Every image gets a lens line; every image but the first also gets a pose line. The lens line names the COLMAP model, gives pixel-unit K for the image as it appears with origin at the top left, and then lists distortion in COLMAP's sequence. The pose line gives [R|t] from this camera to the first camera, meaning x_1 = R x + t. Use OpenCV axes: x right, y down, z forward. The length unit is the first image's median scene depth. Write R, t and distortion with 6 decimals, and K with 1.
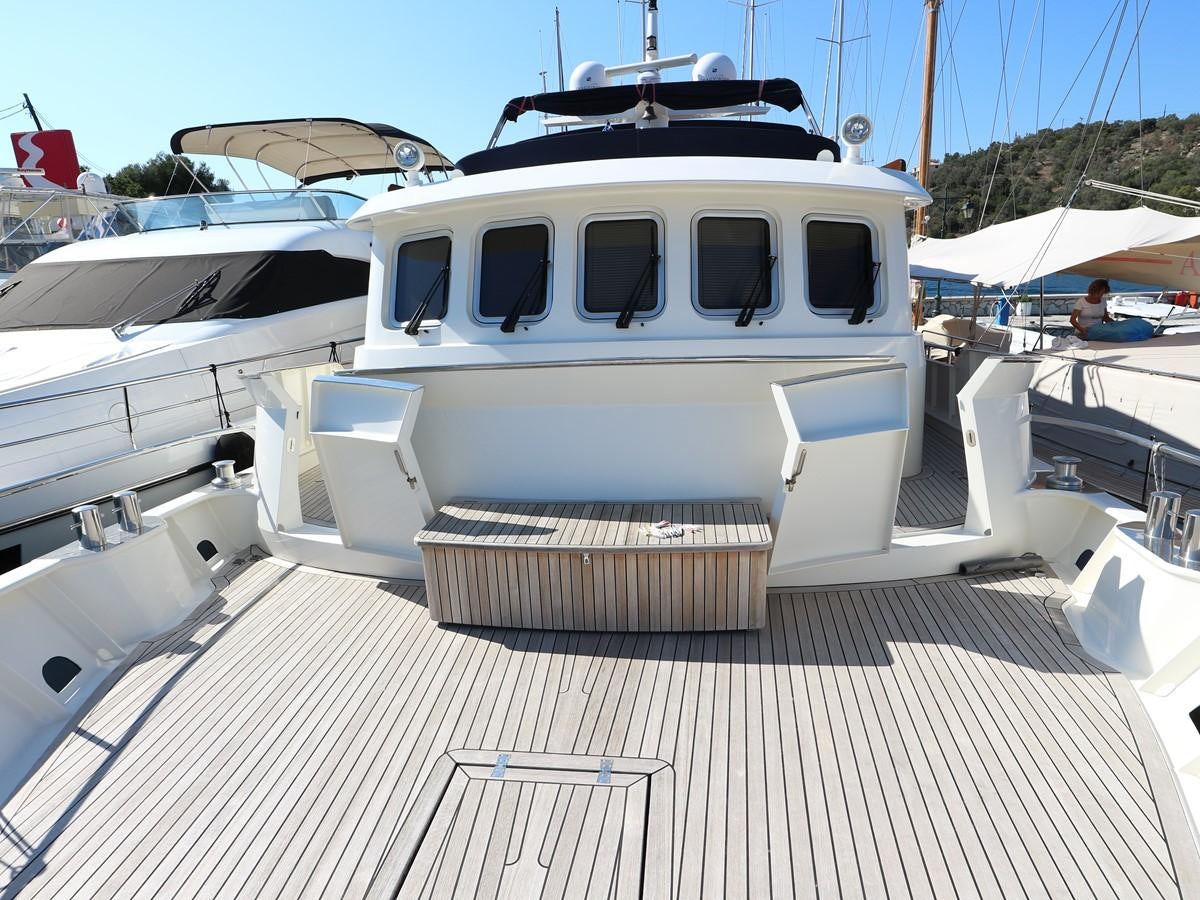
lens RADIAL K [[630.9, 0, 566.7], [0, 630.9, 449.1], [0, 0, 1]] dist [-0.063467, 0.028971]
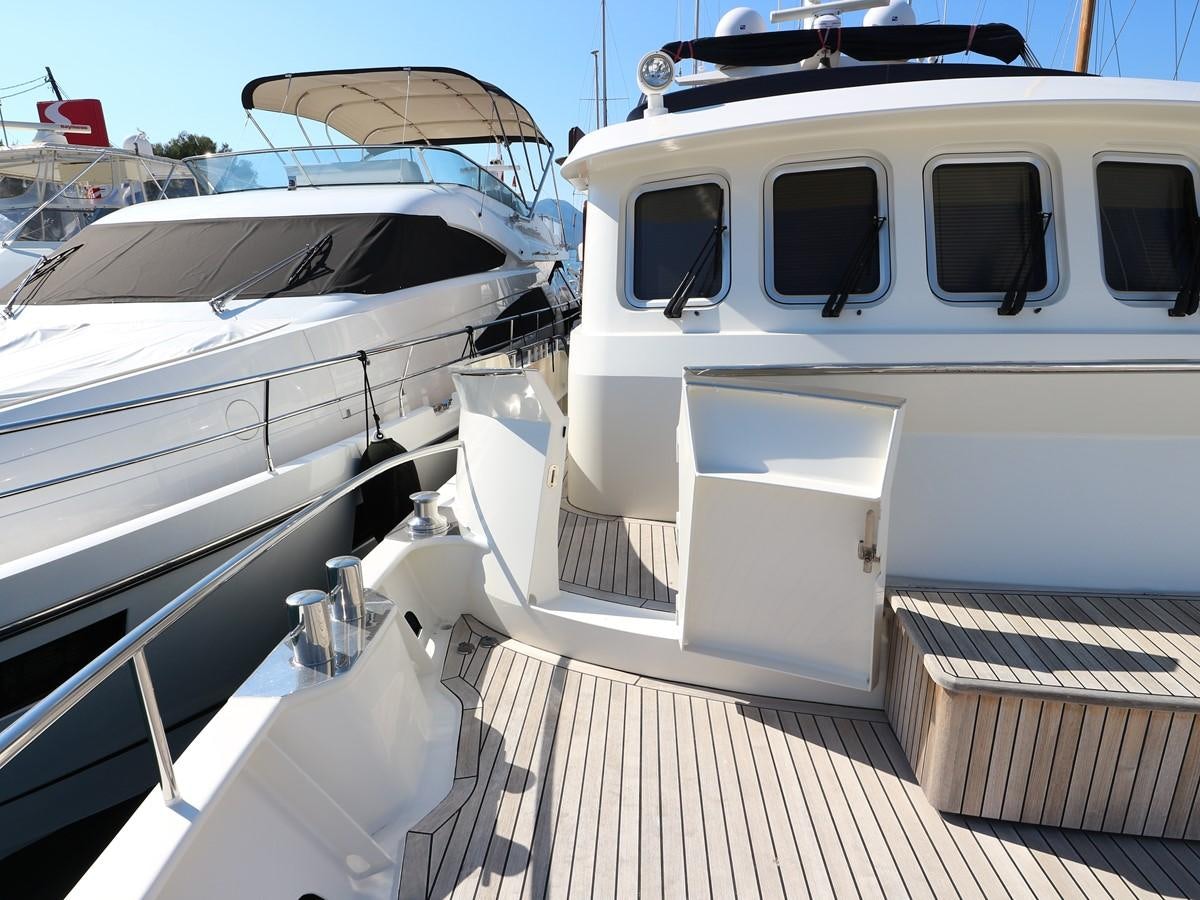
lens RADIAL K [[630.9, 0, 566.7], [0, 630.9, 449.1], [0, 0, 1]] dist [-0.063467, 0.028971]
pose [[0.999710, 0.022643, -0.008234, -0.309287], [-0.022566, 0.999701, 0.009397, -0.030560], [0.008444, -0.009208, 0.999922, 0.241280]]
